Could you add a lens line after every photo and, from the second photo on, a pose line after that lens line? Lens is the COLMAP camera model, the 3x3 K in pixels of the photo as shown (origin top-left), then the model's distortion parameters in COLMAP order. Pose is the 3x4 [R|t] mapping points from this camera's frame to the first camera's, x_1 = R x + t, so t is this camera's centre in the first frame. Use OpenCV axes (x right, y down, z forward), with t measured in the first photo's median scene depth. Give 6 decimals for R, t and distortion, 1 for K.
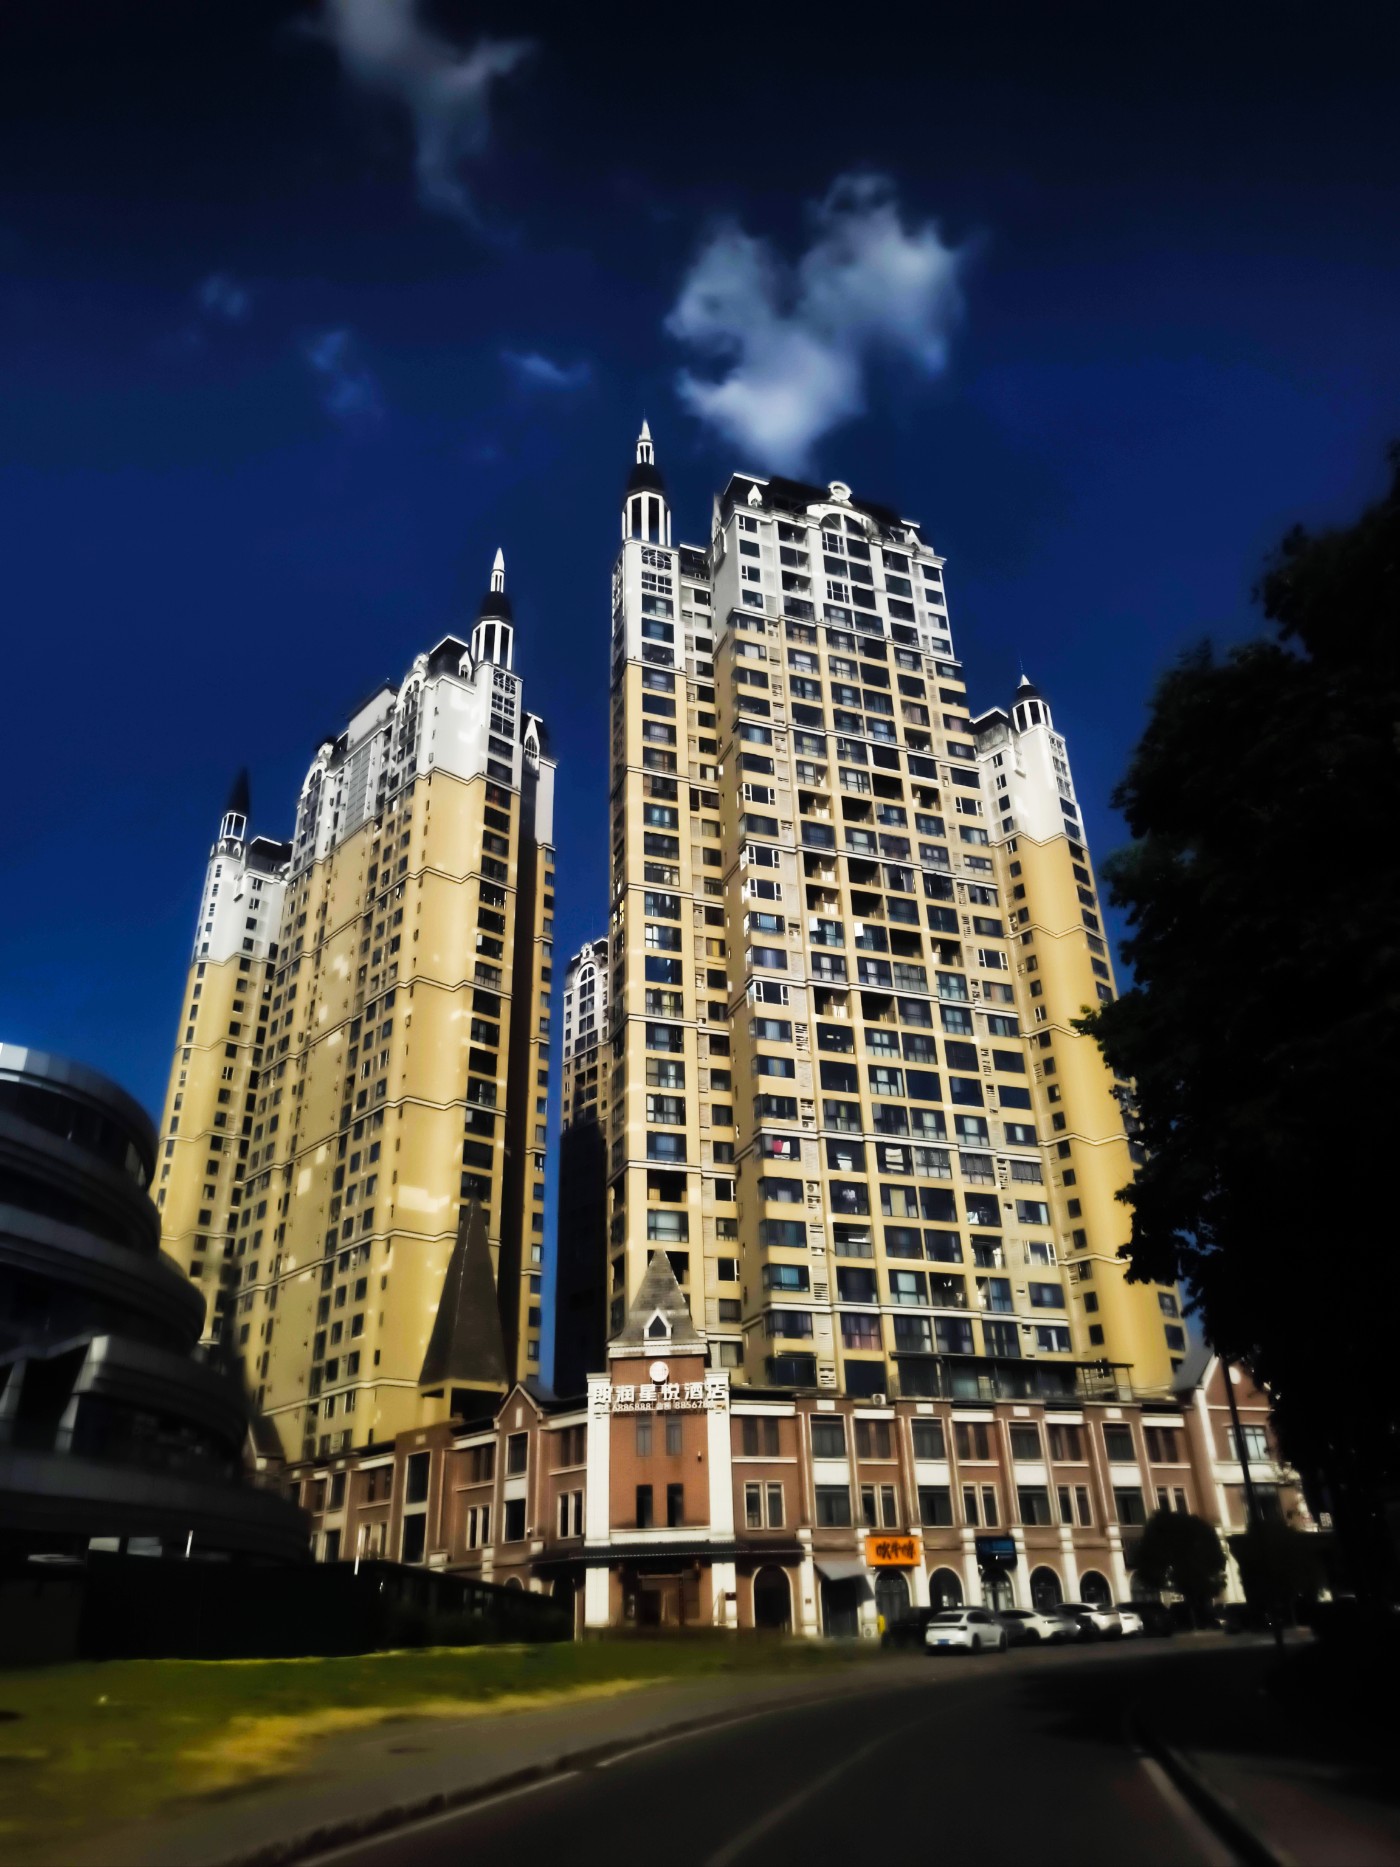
lens RADIAL K [[1275.6, 0, 701.0], [0, 1275.6, 924.9], [0, 0, 1]] dist [0.069450, -0.106169]
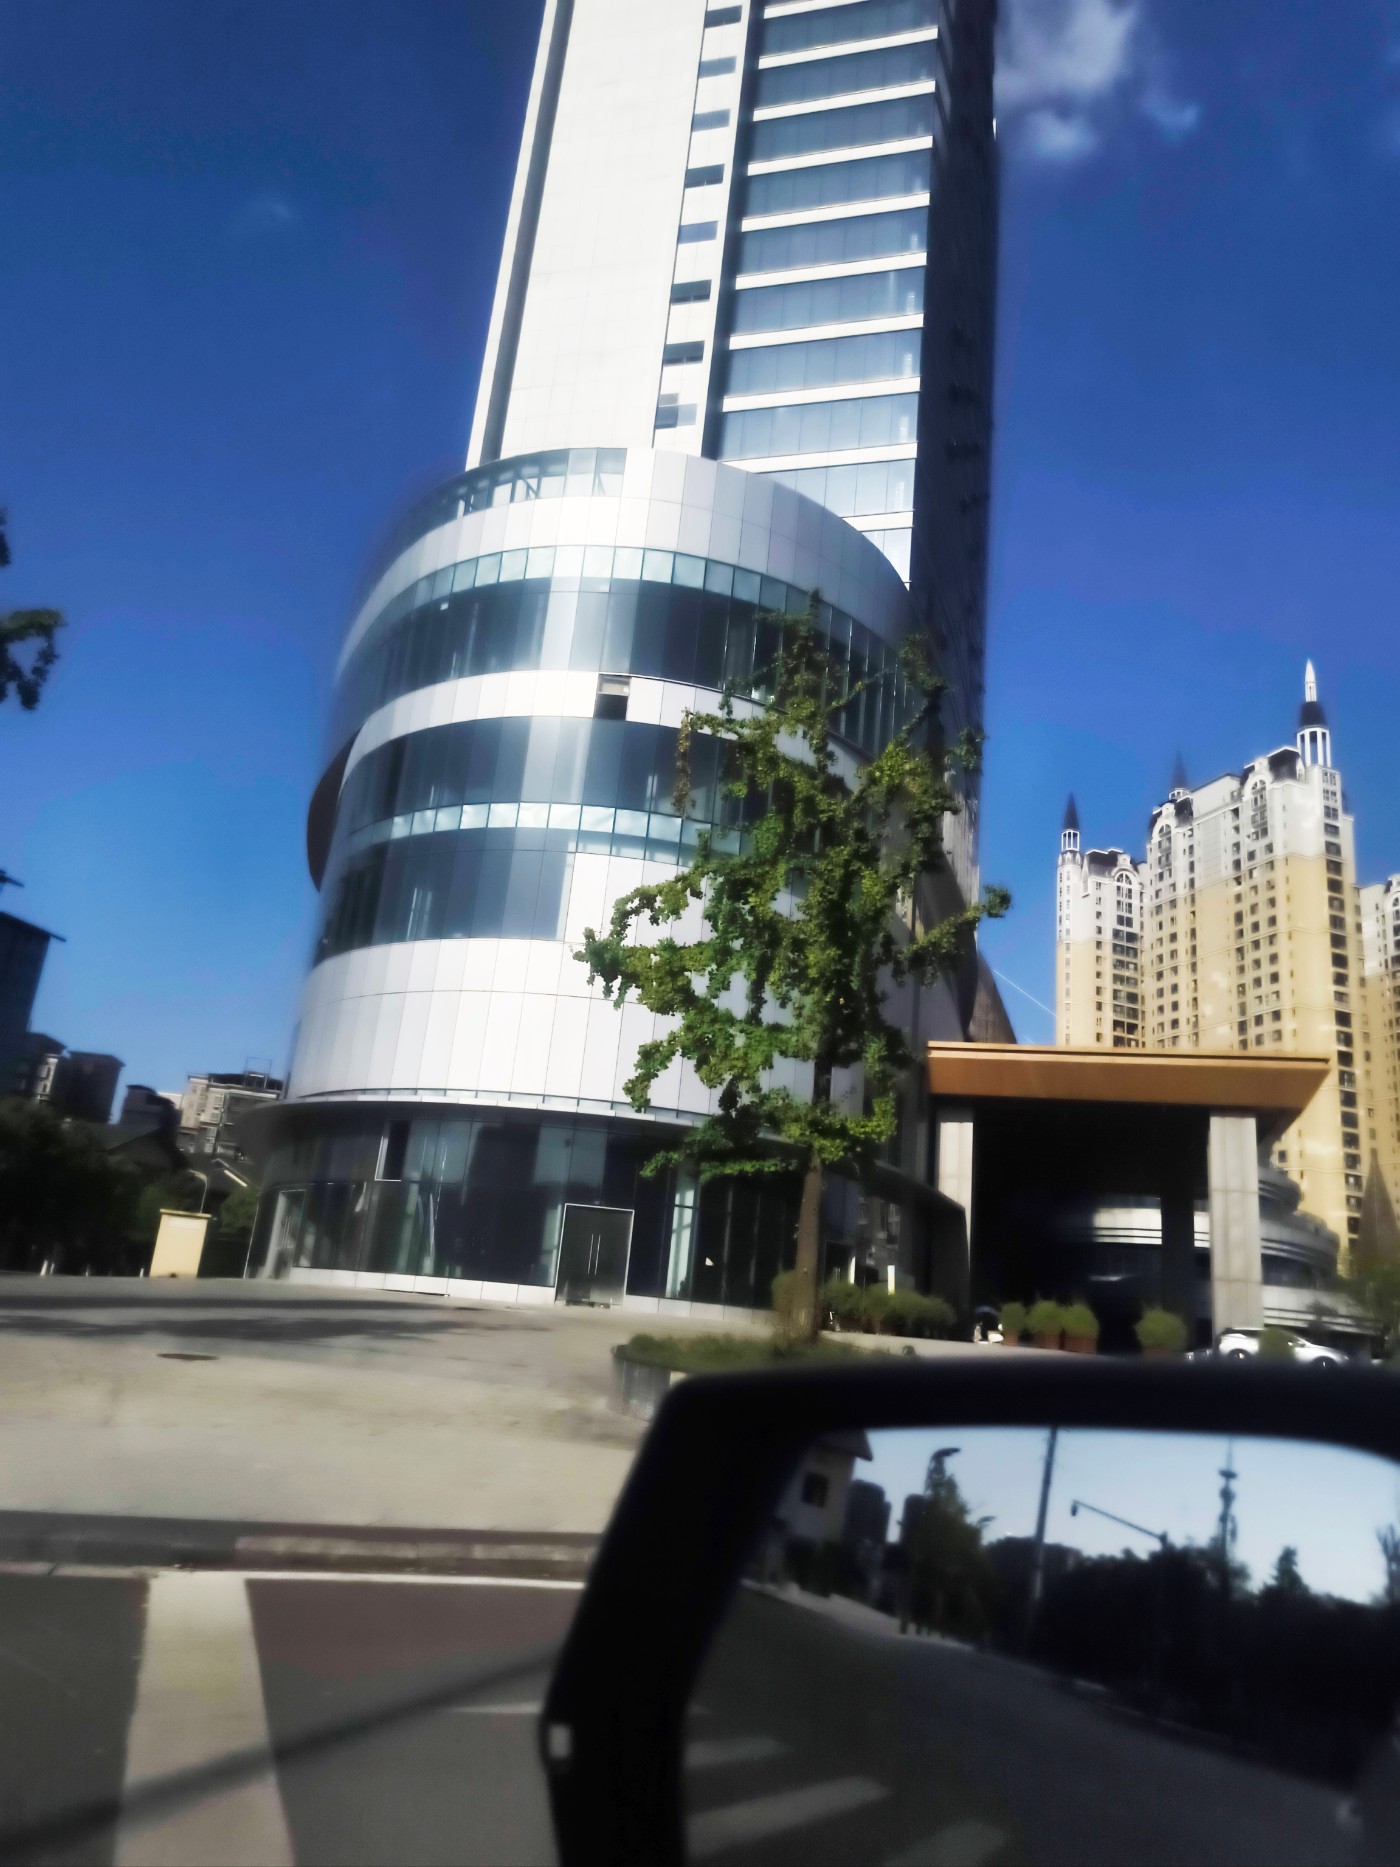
lens RADIAL K [[1275.9, 0, 714.3], [0, 1275.9, 932.4], [0, 0, 1]] dist [0.067436, -0.096950]
pose [[0.927602, -0.000014, -0.373570, -0.359527], [0.068475, 0.983063, 0.169992, -0.443683], [0.367241, -0.183266, 0.911892, -0.846011]]
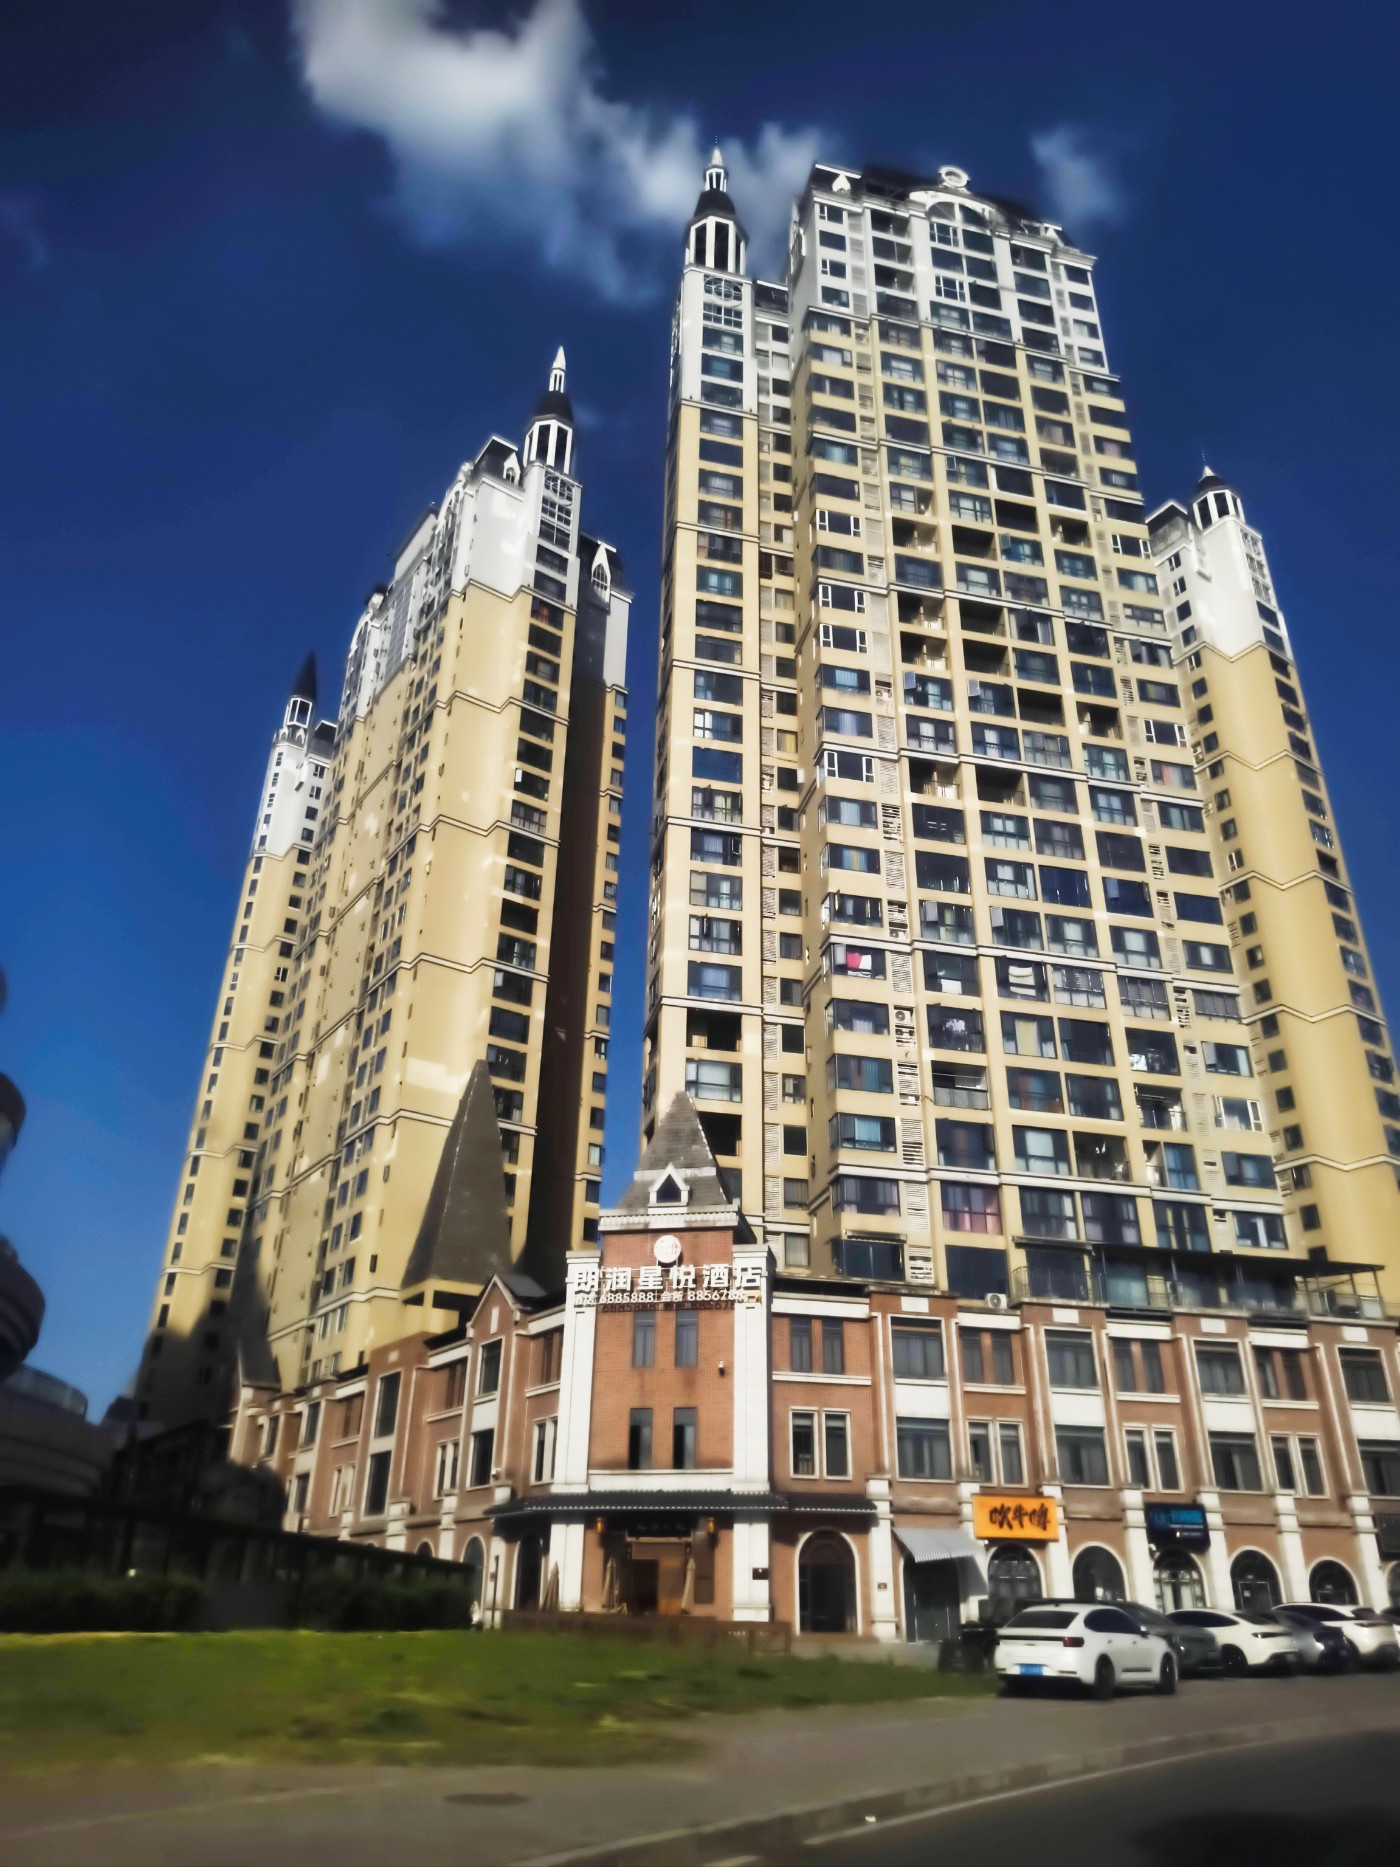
lens RADIAL K [[1275.9, 0, 714.3], [0, 1275.9, 932.4], [0, 0, 1]] dist [0.067436, -0.096950]
pose [[0.991814, -0.021384, -0.125889, 0.066263], [0.022934, 0.999678, 0.010876, 0.134249], [0.125616, -0.013674, 0.991985, 0.251677]]
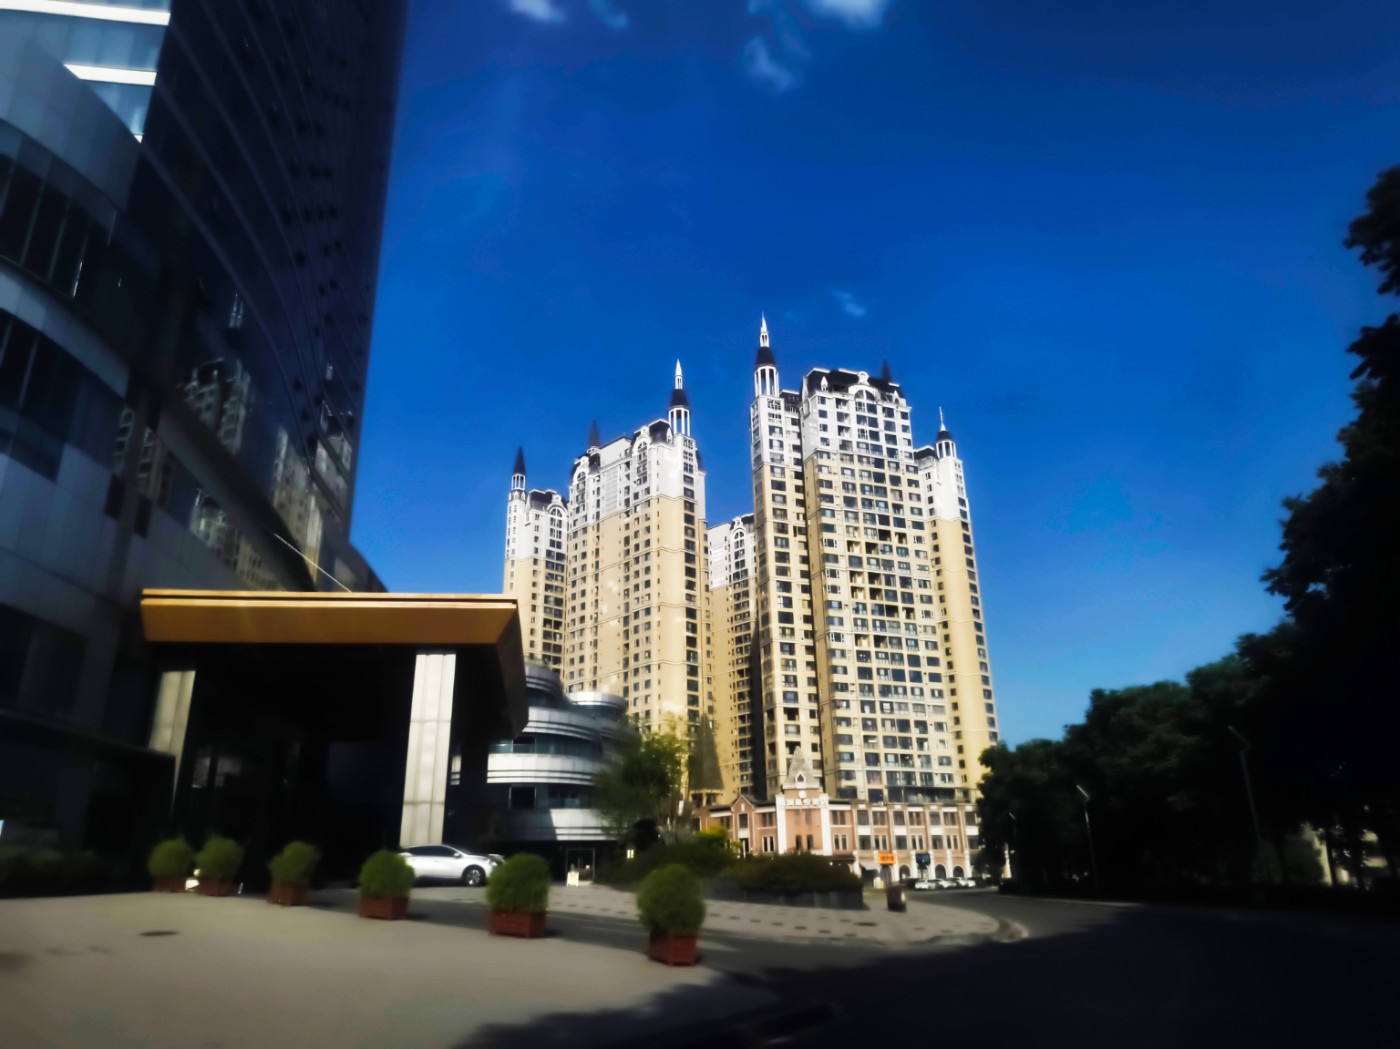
lens RADIAL K [[956.8, 0, 697.6], [0, 956.8, 518.0], [0, 0, 1]] dist [0.067436, -0.096950]
pose [[0.999497, 0.018280, 0.025905, -0.249671], [-0.021521, 0.991156, 0.130944, -0.385596], [-0.023282, -0.131436, 0.991051, -0.727500]]
